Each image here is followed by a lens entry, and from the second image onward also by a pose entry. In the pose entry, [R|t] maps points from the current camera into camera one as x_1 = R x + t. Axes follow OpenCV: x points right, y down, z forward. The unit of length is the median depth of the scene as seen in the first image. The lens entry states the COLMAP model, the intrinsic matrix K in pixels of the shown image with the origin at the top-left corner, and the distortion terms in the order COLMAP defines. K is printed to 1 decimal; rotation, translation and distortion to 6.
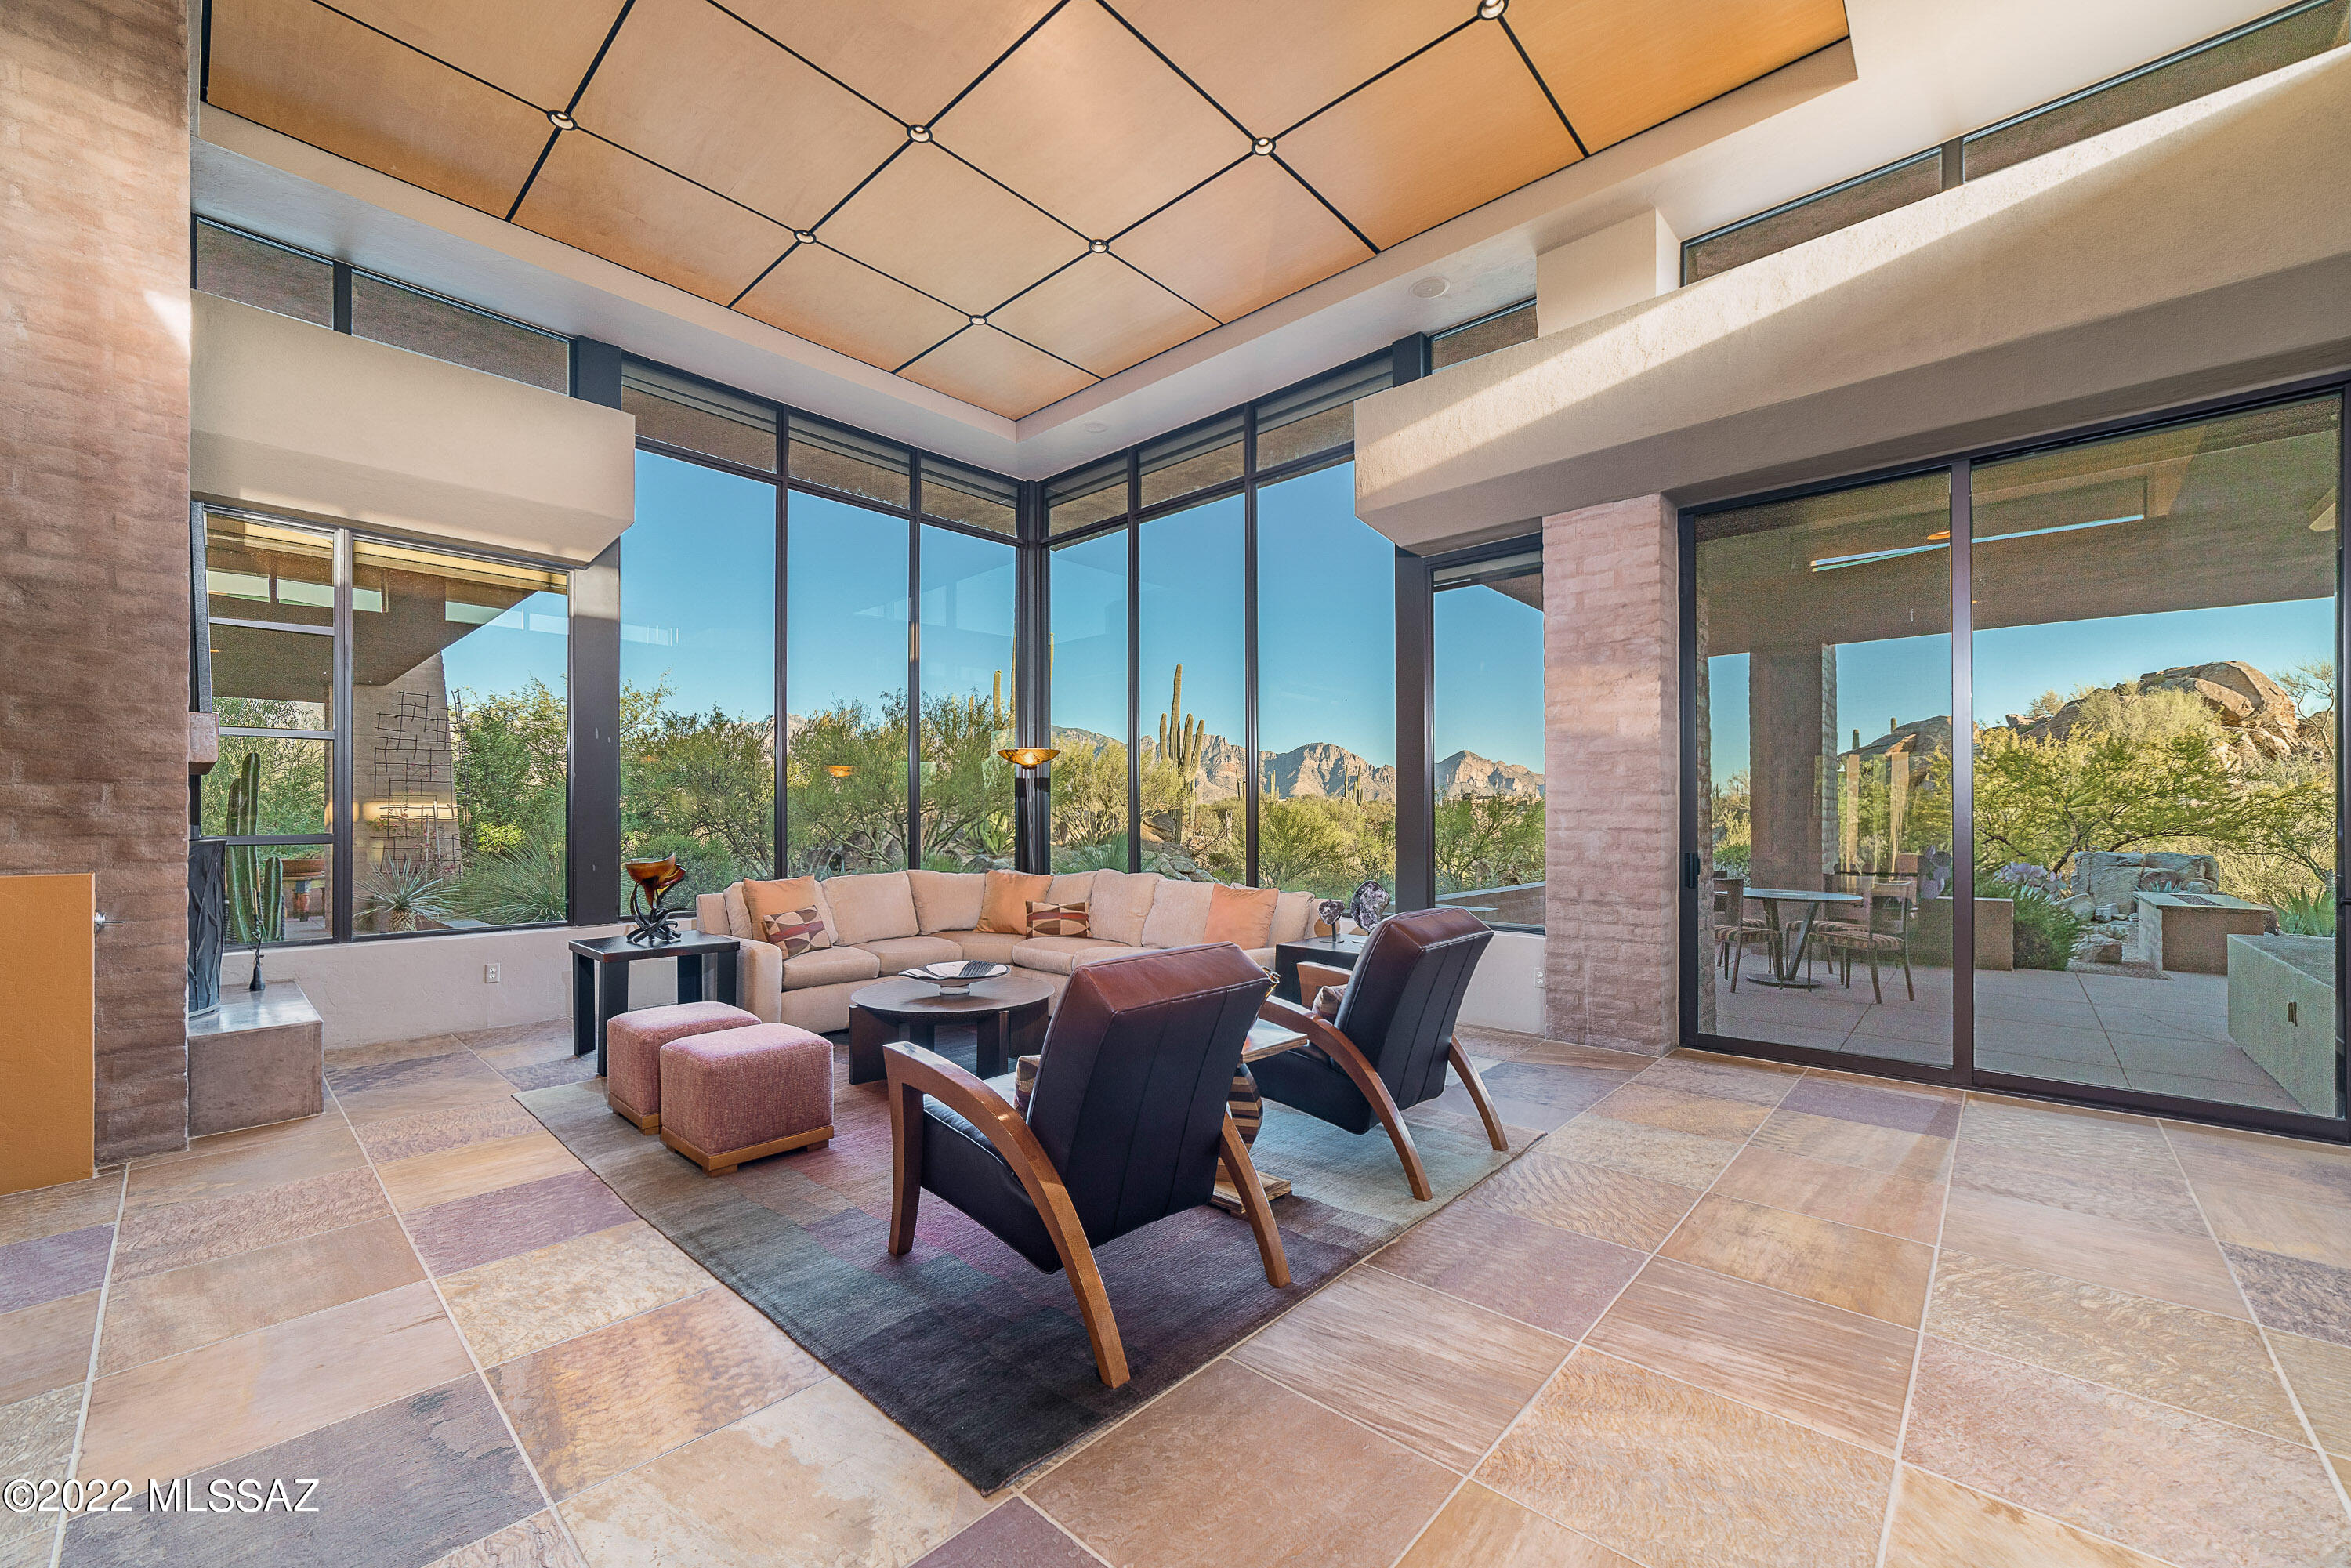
lens RADIAL K [[927.4, 0, 1160.9], [0, 927.4, 820.5], [0, 0, 1]] dist [-0.024956, 0.009334]
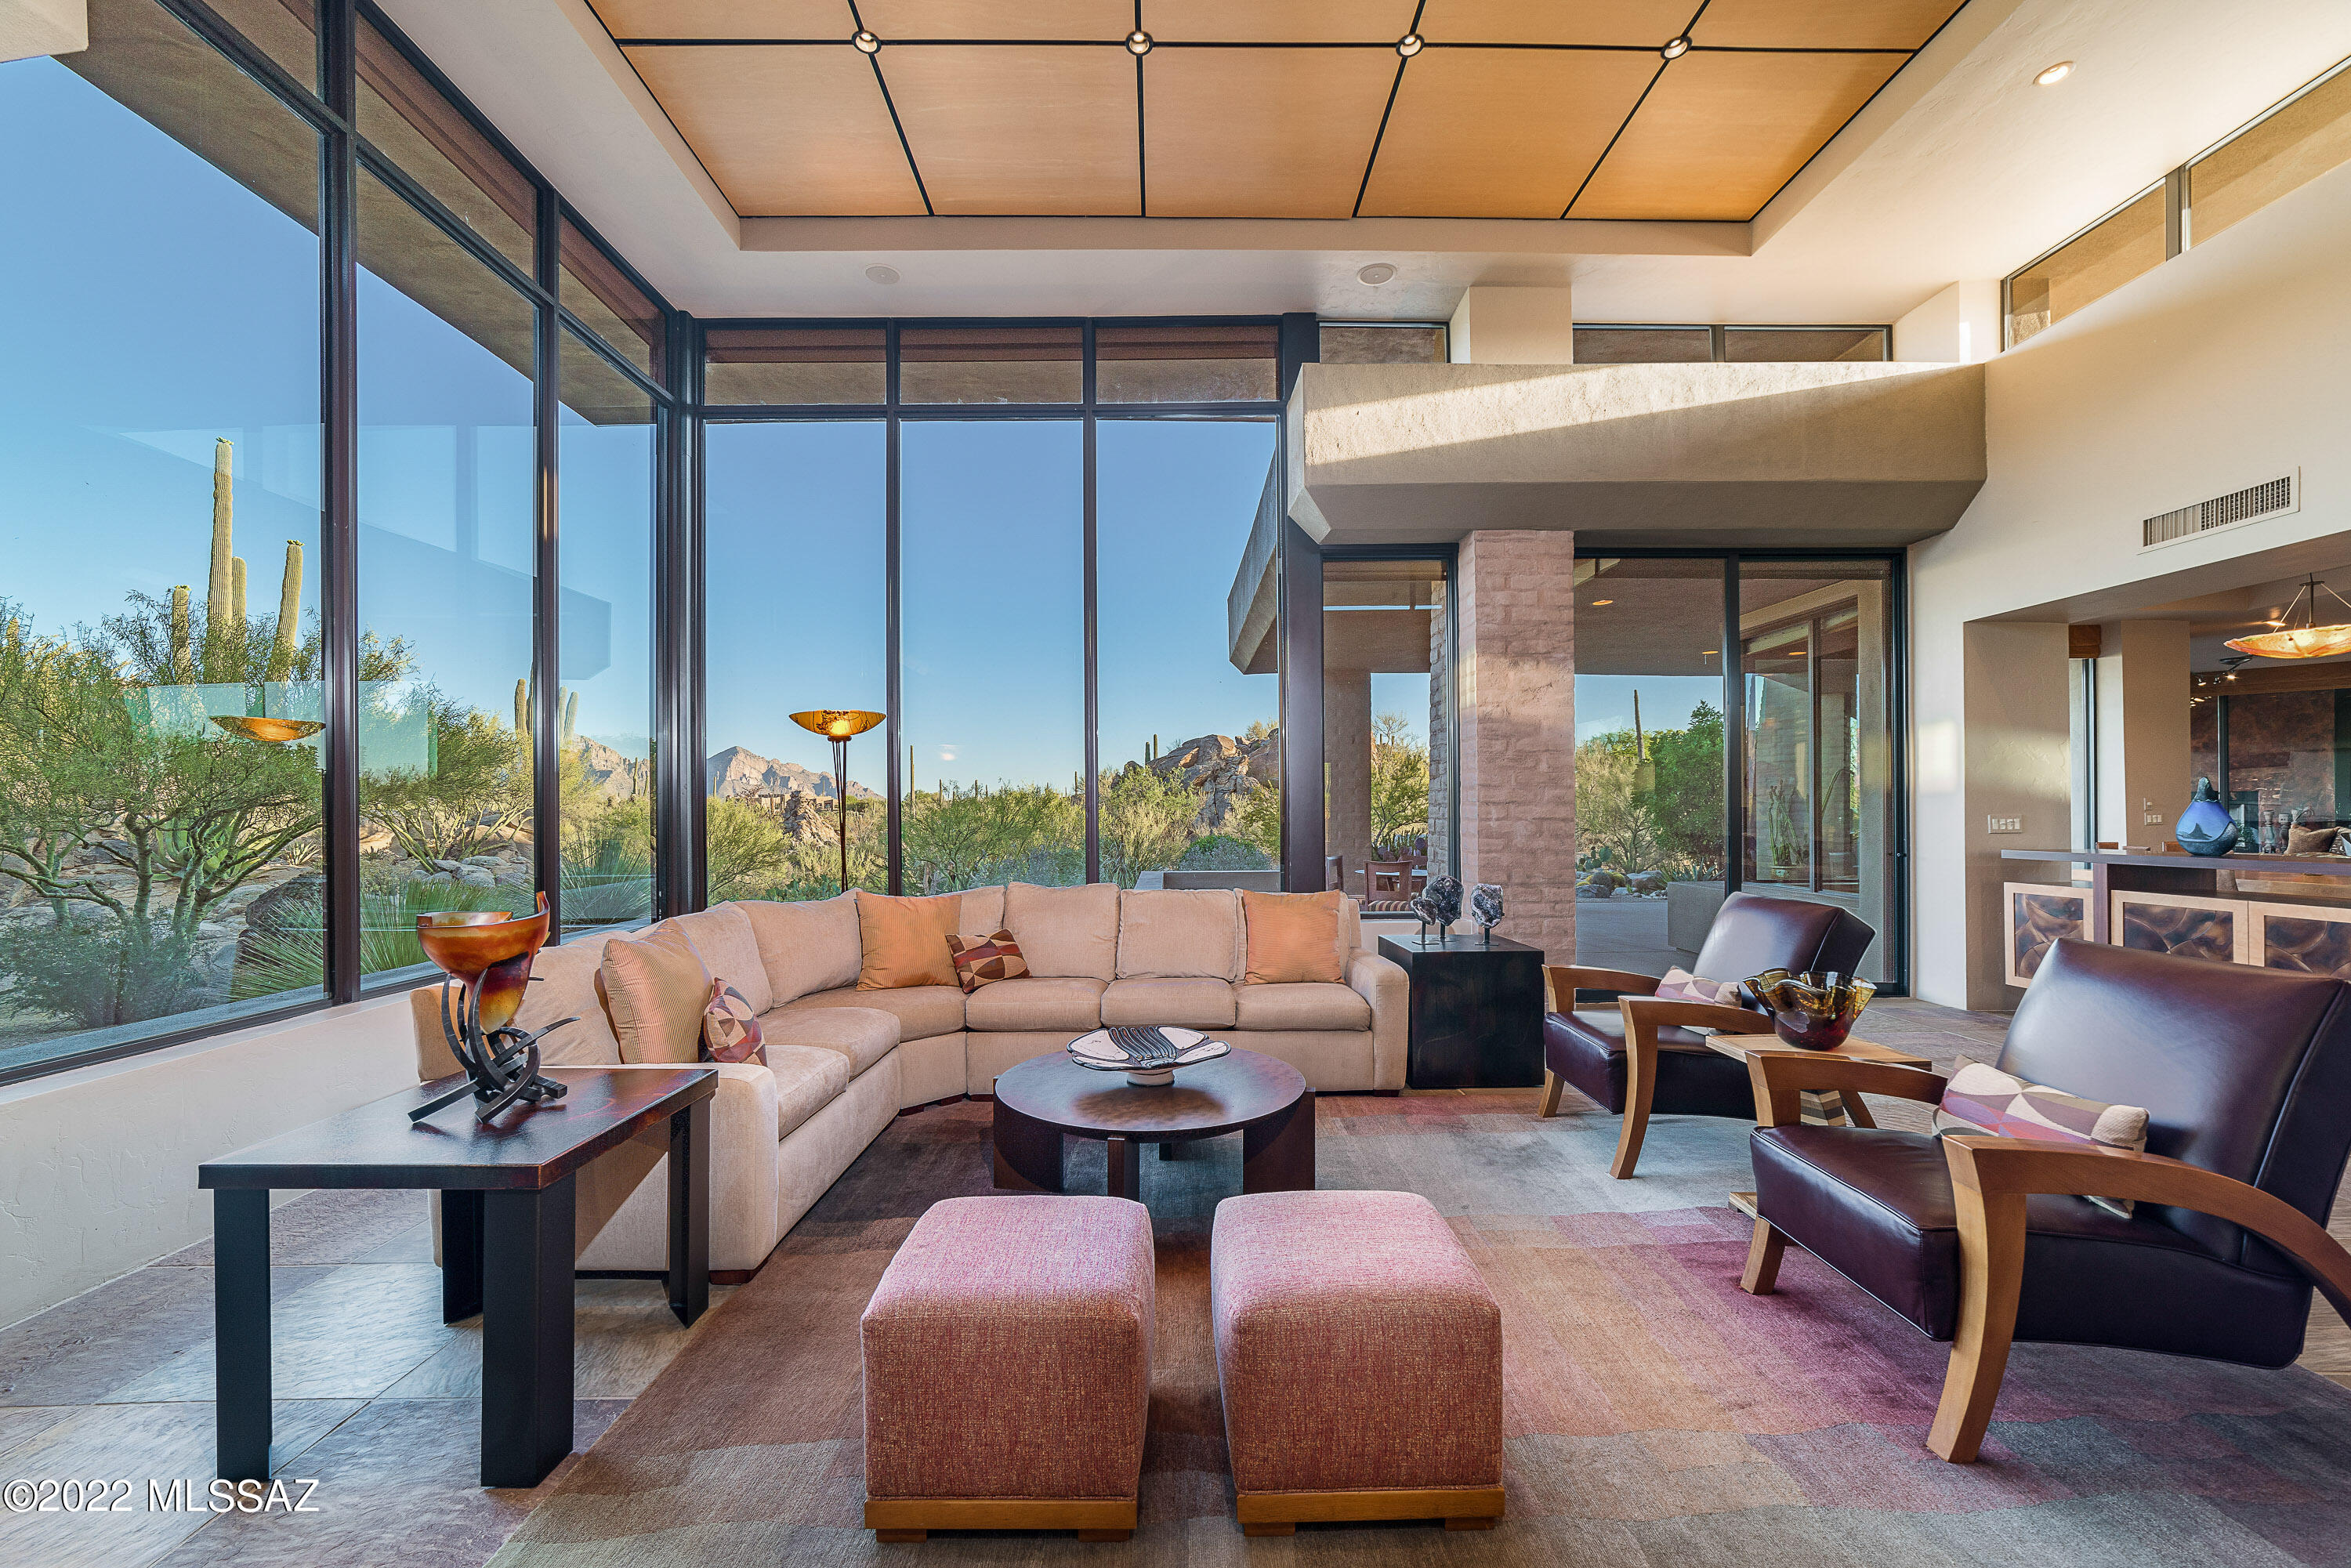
lens RADIAL K [[911.1, 0, 1172.7], [0, 911.1, 812.1], [0, 0, 1]] dist [-0.021403, 0.000113]
pose [[0.725071, -0.004987, 0.688656, -0.587763], [0.008630, 0.999961, -0.001845, -0.000796], [-0.688620, 0.007281, 0.725086, 0.488742]]
